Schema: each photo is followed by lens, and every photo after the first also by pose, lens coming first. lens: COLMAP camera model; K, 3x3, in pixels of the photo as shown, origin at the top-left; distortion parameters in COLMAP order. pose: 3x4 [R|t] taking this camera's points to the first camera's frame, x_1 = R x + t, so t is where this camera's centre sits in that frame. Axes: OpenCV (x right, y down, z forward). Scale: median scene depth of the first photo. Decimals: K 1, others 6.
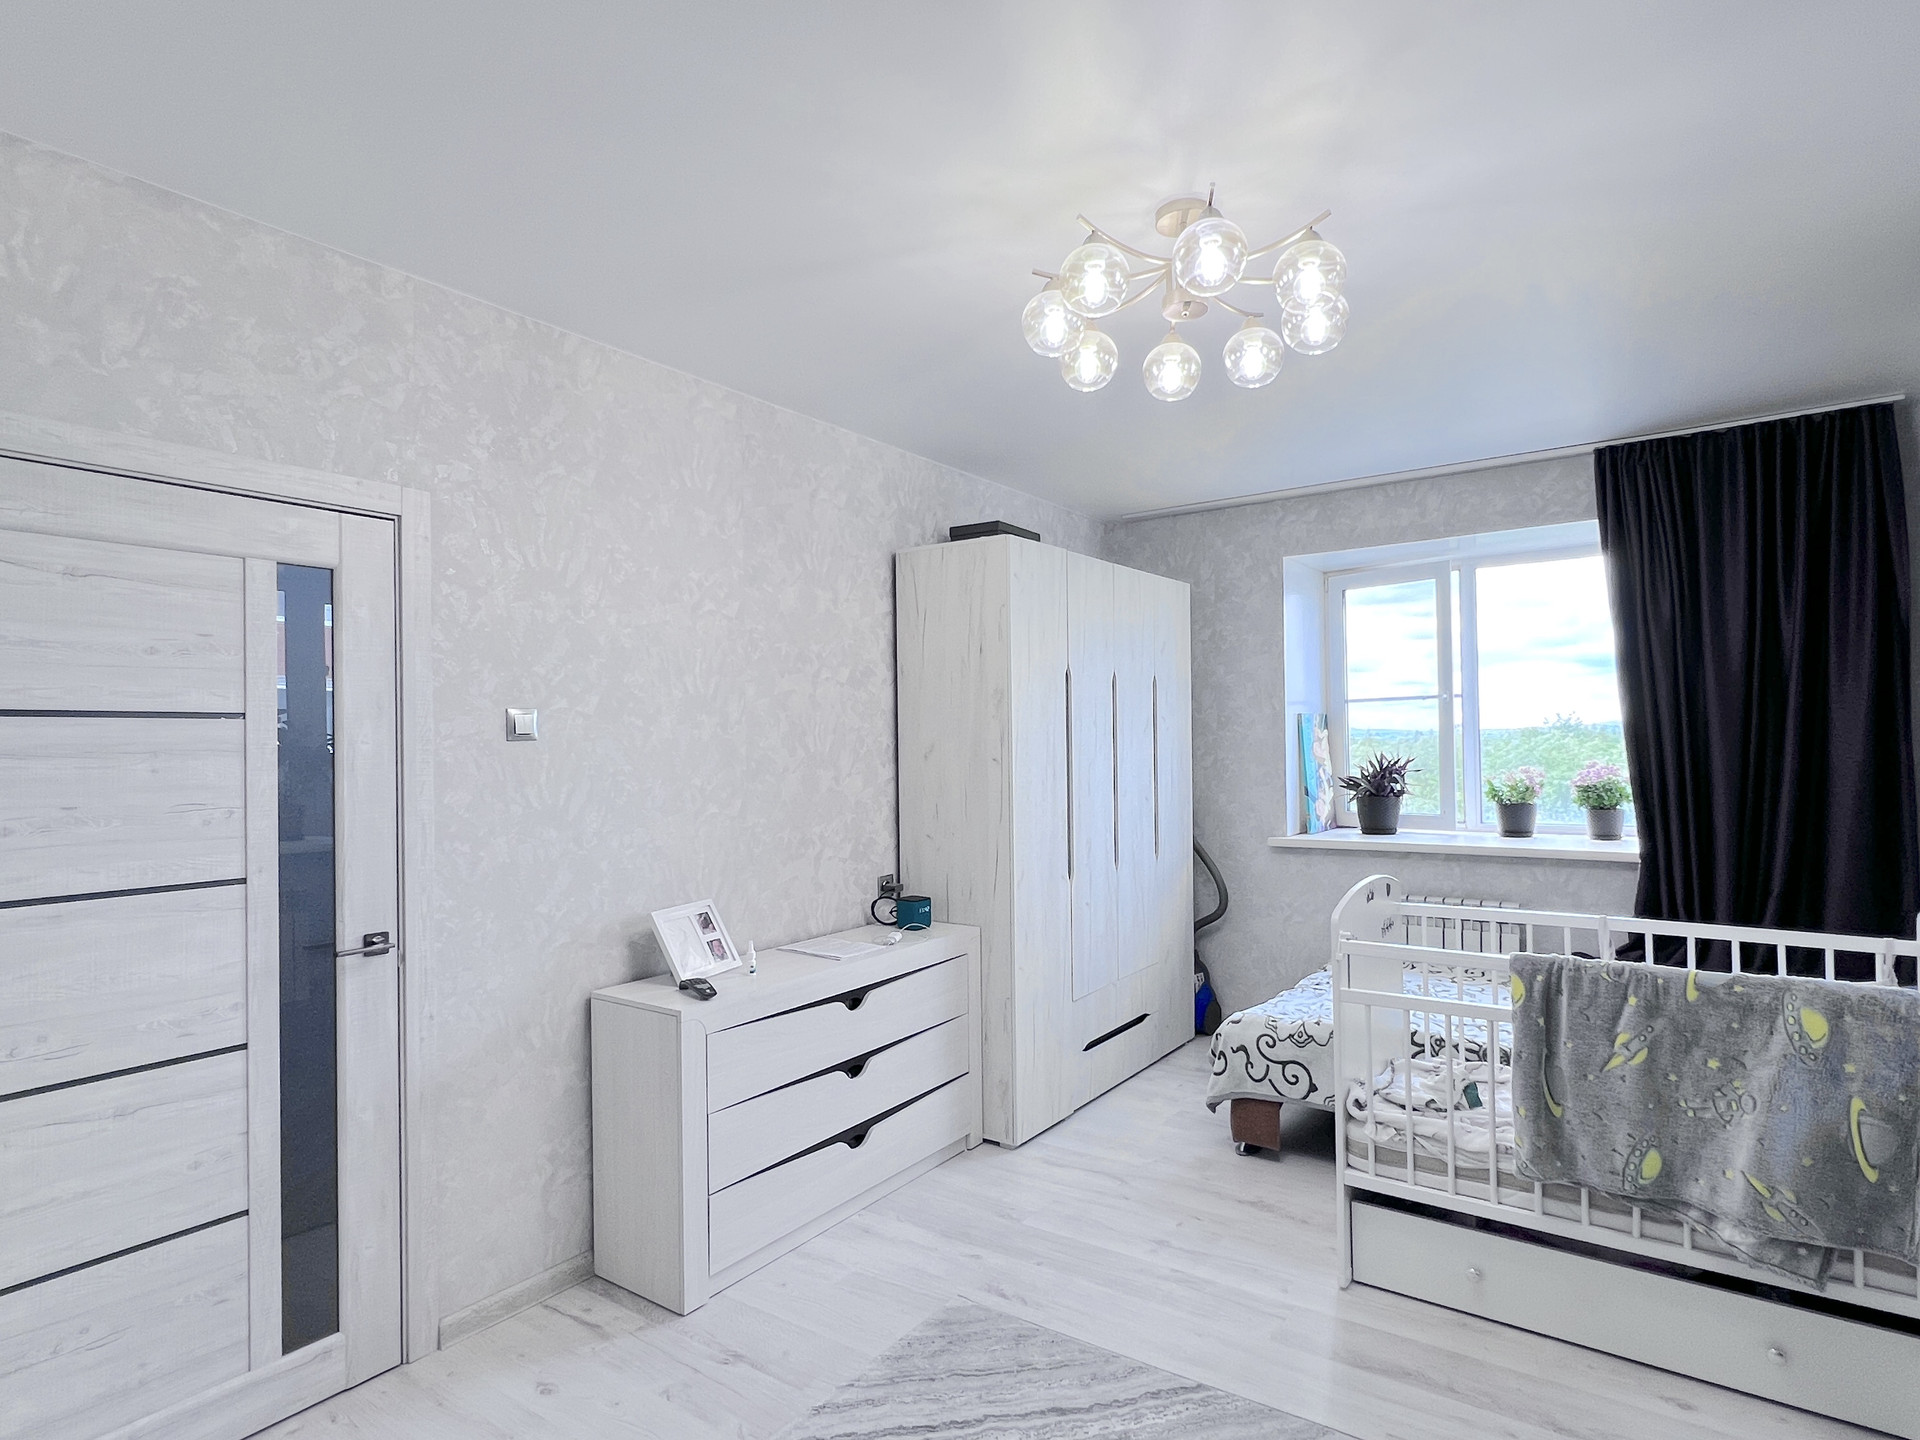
lens RADIAL K [[1030.0, 0, 967.1], [0, 1030.0, 724.3], [0, 0, 1]] dist [-0.001824, 0.001317]
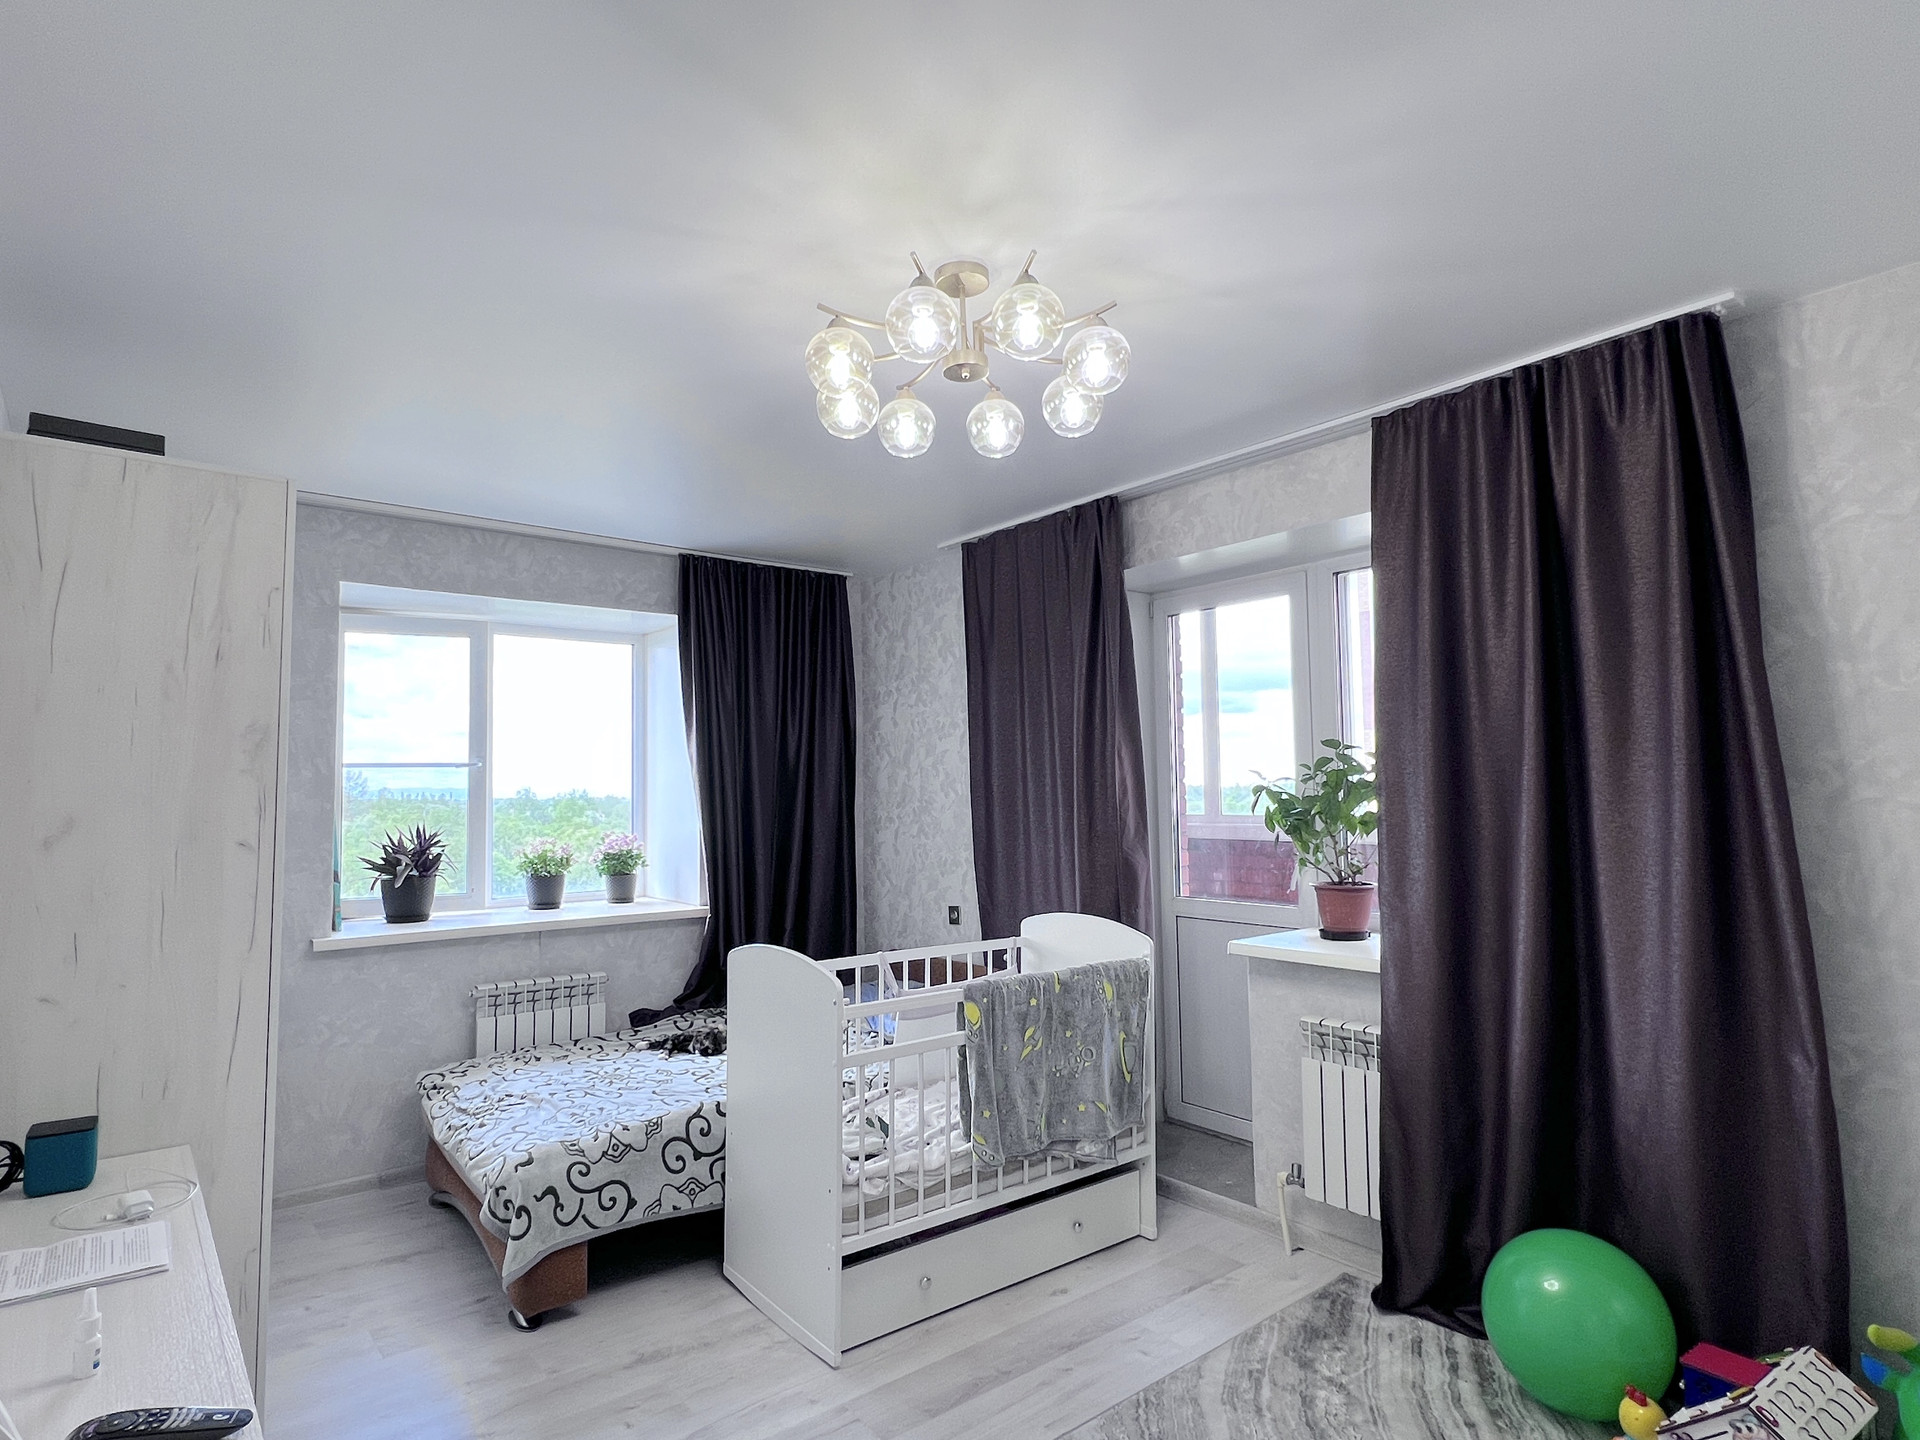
lens RADIAL K [[1030.0, 0, 967.1], [0, 1030.0, 724.3], [0, 0, 1]] dist [-0.001824, 0.001317]
pose [[0.278712, 0.078802, 0.957136, -0.450547], [-0.008106, 0.996785, -0.079706, 0.010395], [-0.960340, 0.014457, 0.278455, 0.457809]]
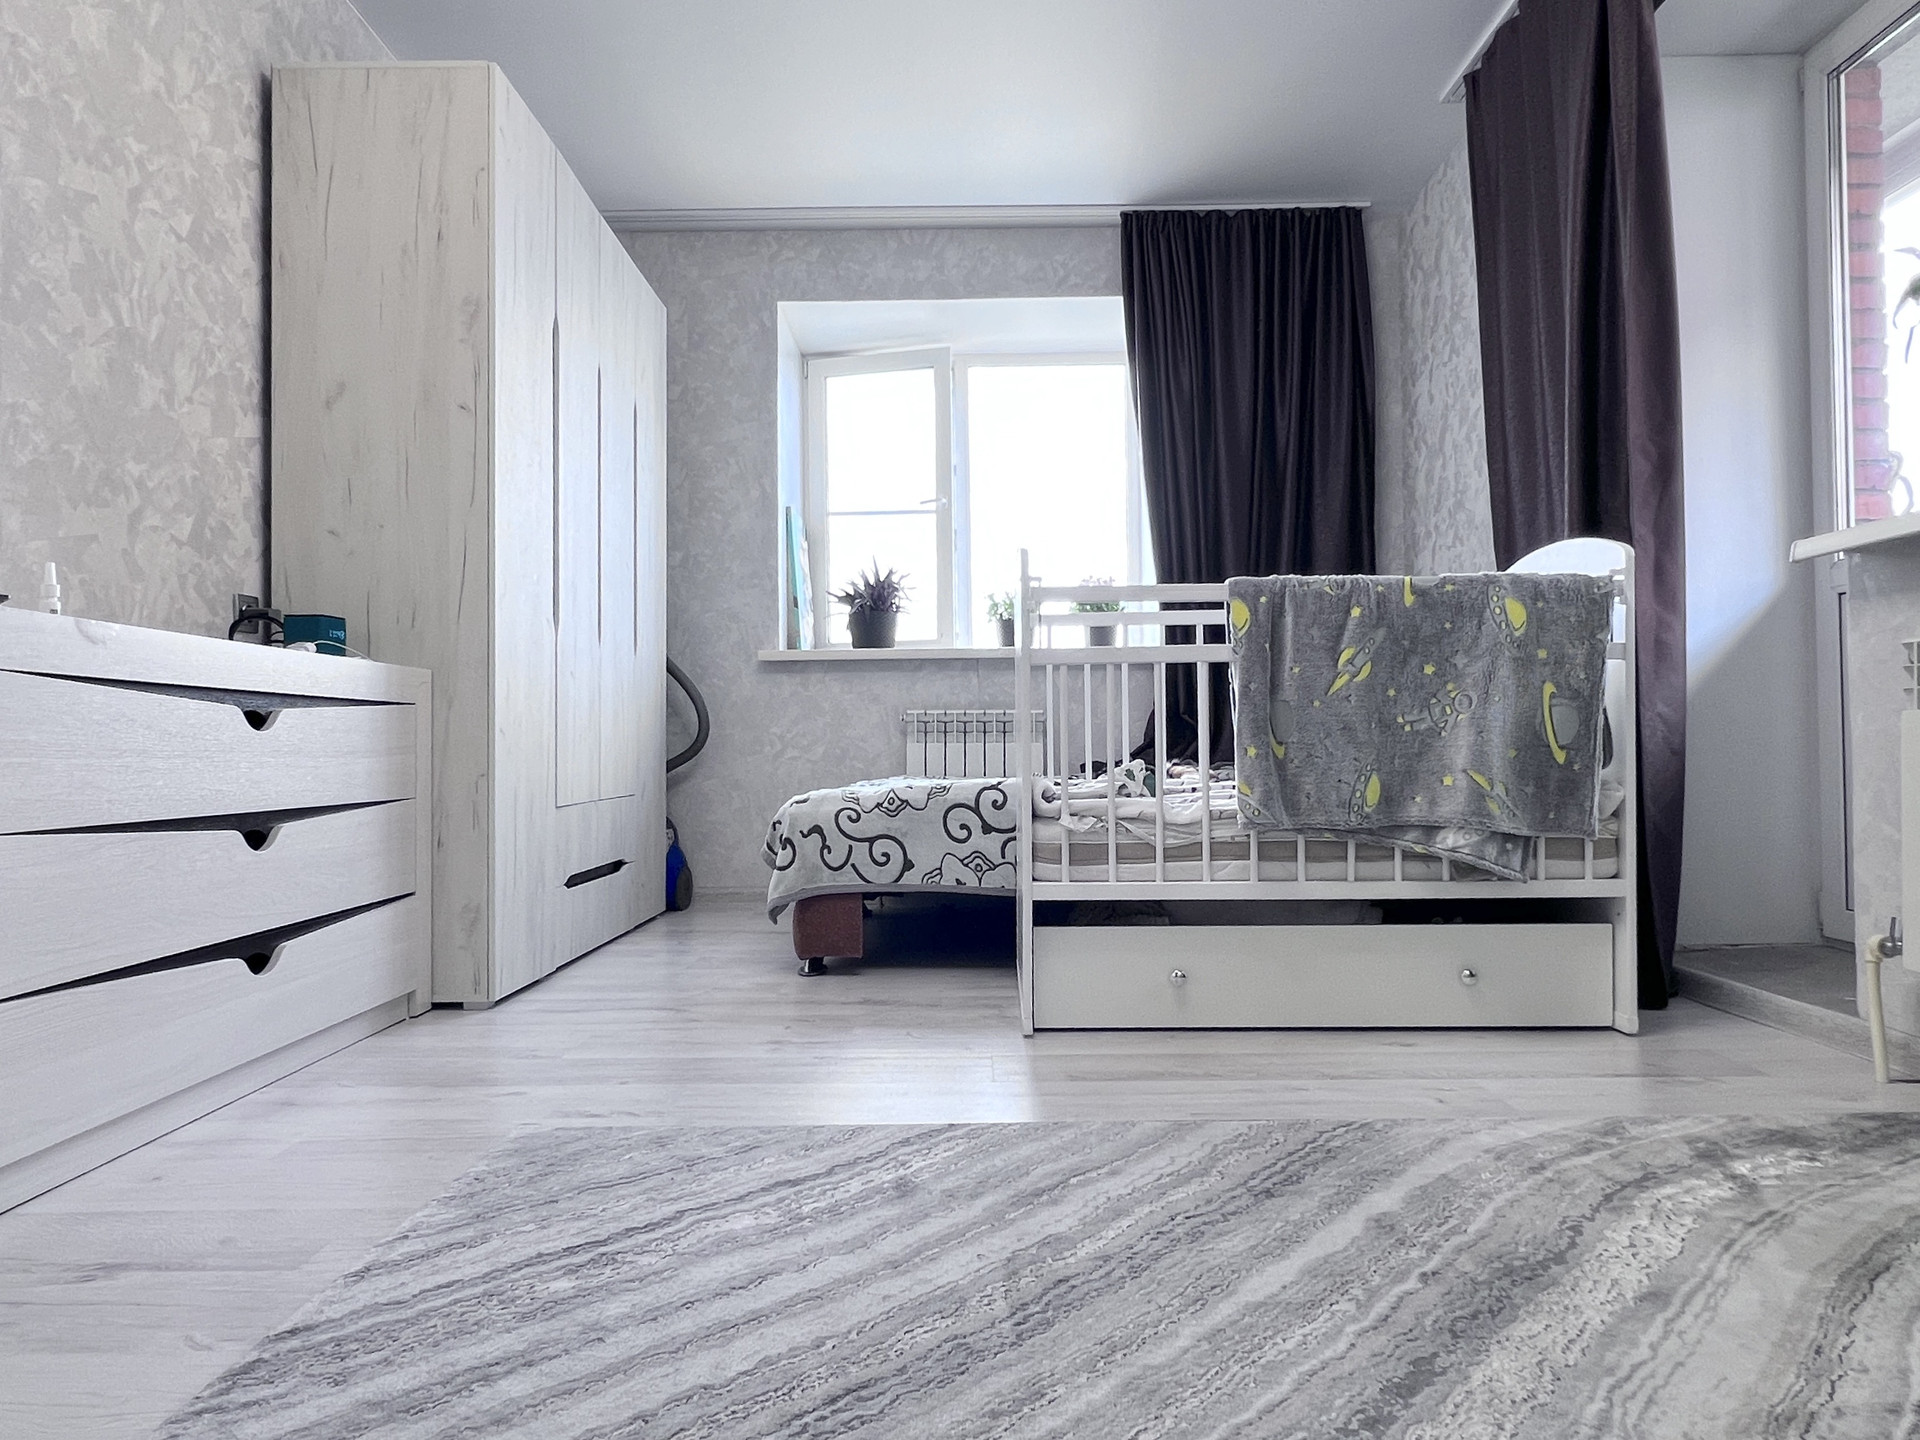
lens RADIAL K [[1221.5, 0, 960.0], [0, 1221.5, 720.0], [0, 0, 1]] dist [0.000668, -0.001814]
pose [[0.824155, 0.016965, 0.566110, -0.152820], [-0.012215, 0.999851, -0.012180, 0.247005], [-0.566233, 0.003123, 0.824240, 0.209325]]
